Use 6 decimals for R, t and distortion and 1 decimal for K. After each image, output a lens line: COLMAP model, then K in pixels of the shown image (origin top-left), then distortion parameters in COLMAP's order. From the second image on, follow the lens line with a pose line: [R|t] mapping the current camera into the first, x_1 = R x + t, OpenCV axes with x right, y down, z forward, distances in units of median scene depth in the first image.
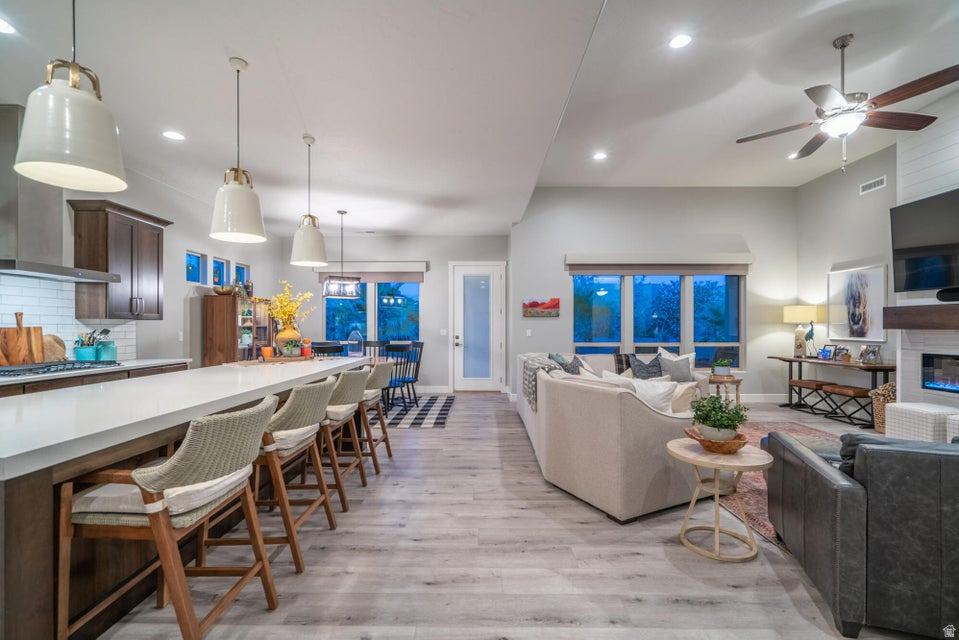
lens RADIAL K [[433.7, 0, 481.1], [0, 433.7, 324.4], [0, 0, 1]] dist [0.005059, -0.000177]
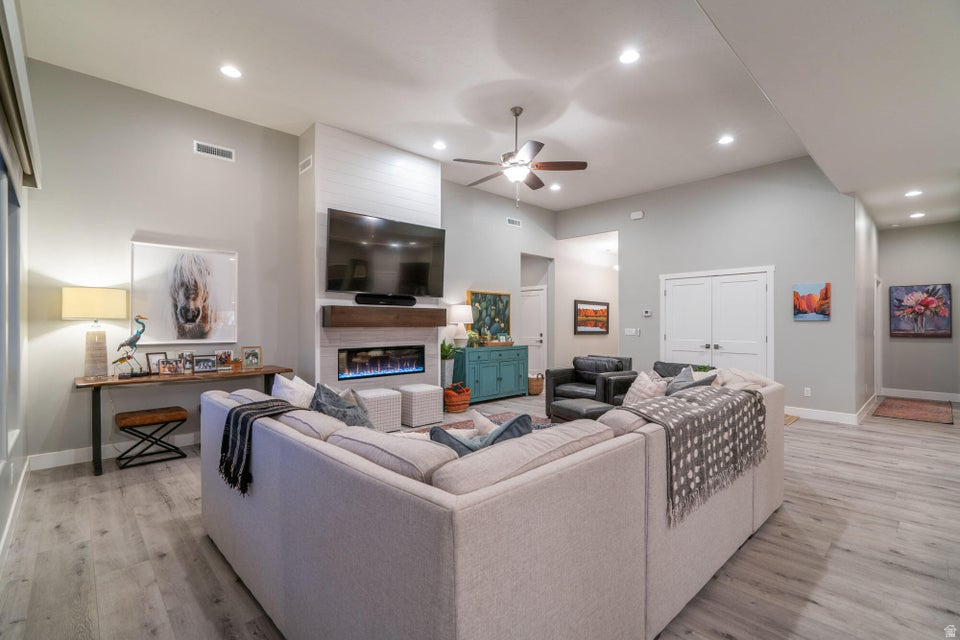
lens RADIAL K [[434.2, 0, 489.6], [0, 434.2, 320.8], [0, 0, 1]] dist [0.005059, -0.000177]
pose [[-0.696358, 0.003603, 0.717685, -0.040550], [-0.002853, 0.999966, -0.007789, 0.001762], [-0.717689, -0.007472, -0.696324, 1.175547]]
